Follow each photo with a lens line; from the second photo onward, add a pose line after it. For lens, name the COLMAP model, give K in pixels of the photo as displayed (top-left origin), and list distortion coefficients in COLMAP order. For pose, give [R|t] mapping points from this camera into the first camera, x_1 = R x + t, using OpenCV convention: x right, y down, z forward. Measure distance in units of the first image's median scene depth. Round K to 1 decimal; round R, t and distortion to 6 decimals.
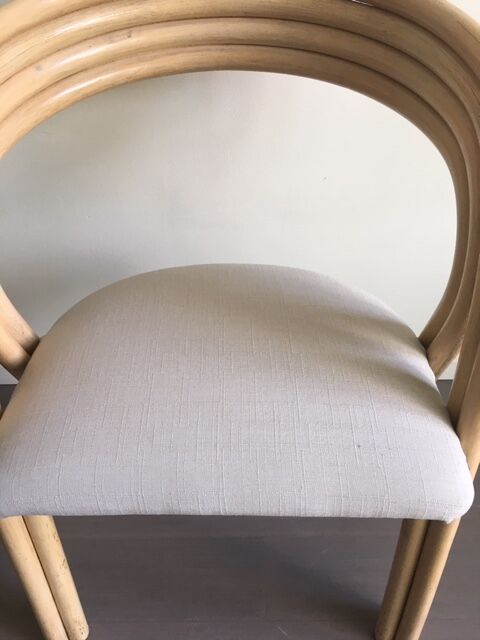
lens RADIAL K [[561.5, 0, 240.0], [0, 561.5, 320.0], [0, 0, 1]] dist [0.081023, -0.128453]
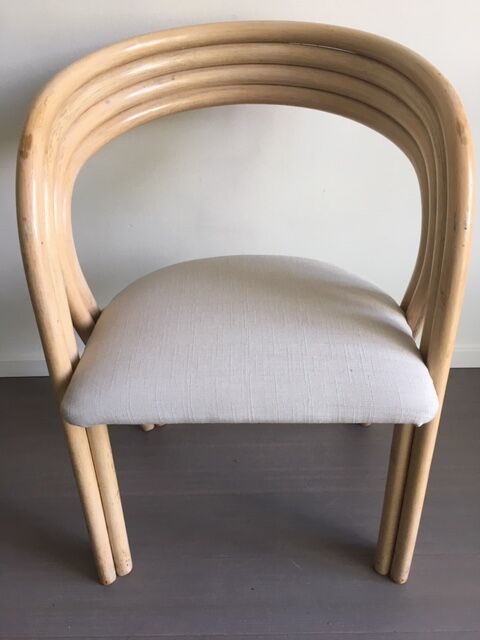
lens RADIAL K [[561.5, 0, 240.0], [0, 561.5, 320.0], [0, 0, 1]] dist [0.081023, -0.128453]
pose [[0.999896, -0.009564, -0.010827, -0.032365], [0.008757, 0.997344, -0.072310, 0.167968], [0.011490, 0.072207, 0.997323, -0.293554]]
